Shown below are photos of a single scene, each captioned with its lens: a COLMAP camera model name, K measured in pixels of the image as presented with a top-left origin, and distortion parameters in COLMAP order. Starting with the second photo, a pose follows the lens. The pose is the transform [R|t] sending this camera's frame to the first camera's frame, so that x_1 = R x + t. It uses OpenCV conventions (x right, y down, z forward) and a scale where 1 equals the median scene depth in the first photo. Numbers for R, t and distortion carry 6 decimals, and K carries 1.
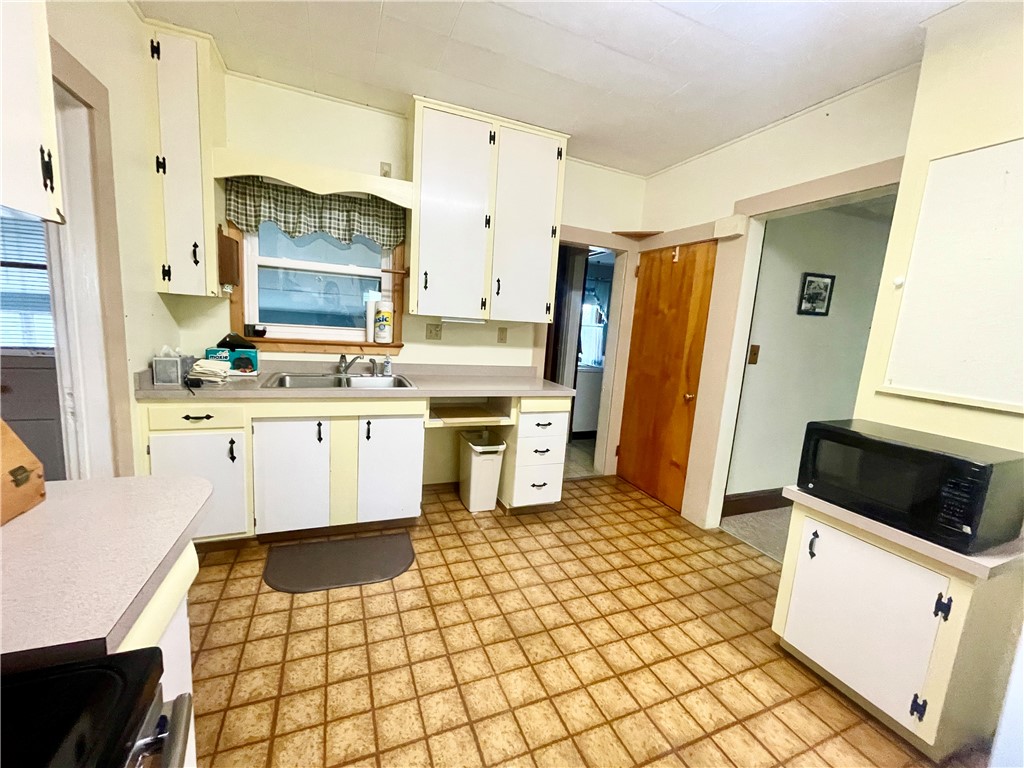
lens RADIAL K [[414.6, 0, 509.6], [0, 414.6, 387.7], [0, 0, 1]] dist [-0.001372, -0.000273]
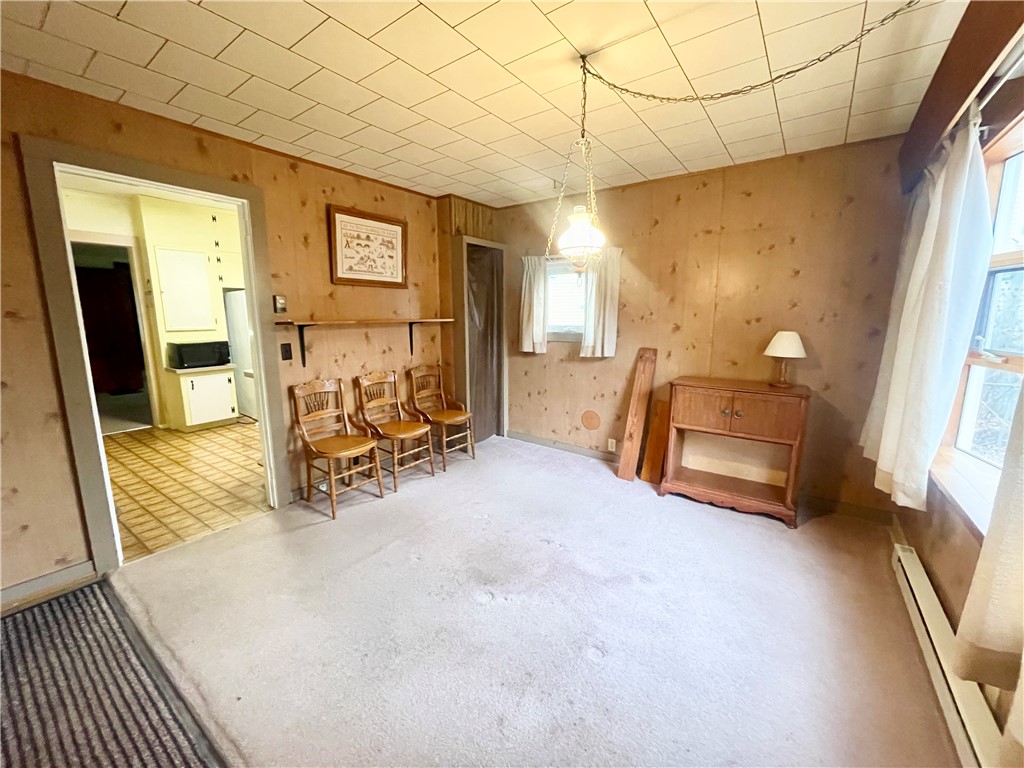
lens RADIAL K [[414.6, 0, 513.5], [0, 414.6, 382.8], [0, 0, 1]] dist [-0.001372, -0.000273]
pose [[-0.531423, -0.213009, 0.819888, -2.164433], [0.096181, 0.946438, 0.308228, -0.236856], [-0.841629, 0.242657, -0.482472, 0.392299]]
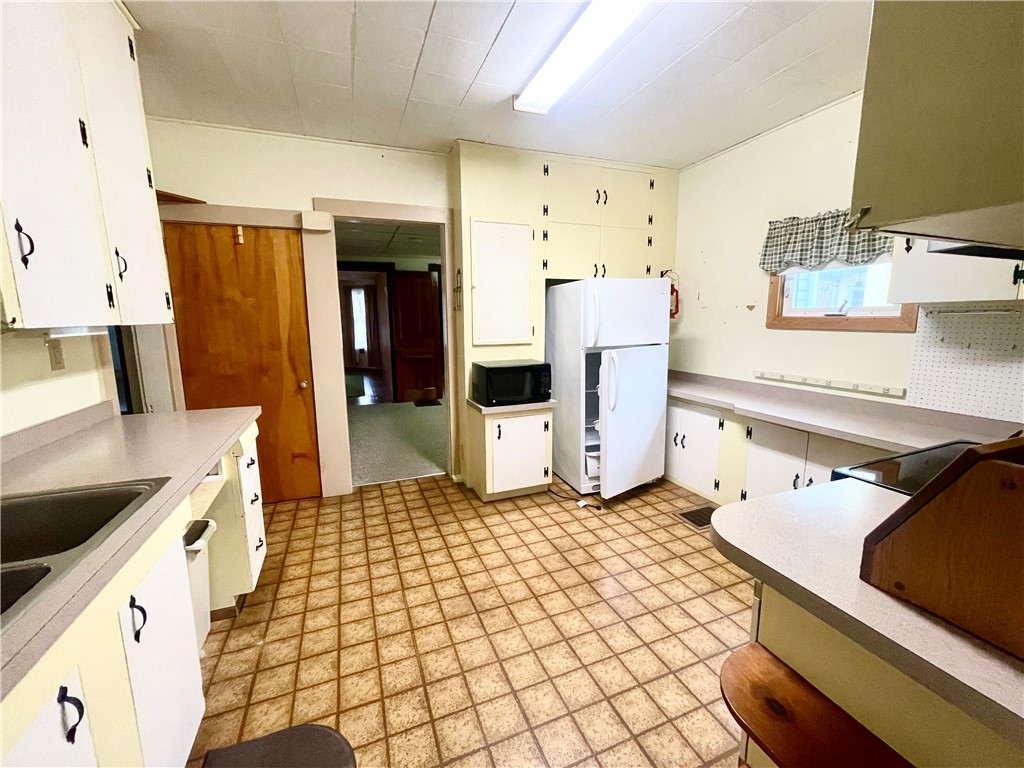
lens RADIAL K [[414.6, 0, 507.0], [0, 414.6, 380.5], [0, 0, 1]] dist [-0.001372, -0.000273]
pose [[0.019306, -0.215155, 0.976389, -0.761665], [0.168494, 0.963304, 0.208940, -0.162048], [-0.985514, 0.160482, 0.054850, 0.641779]]
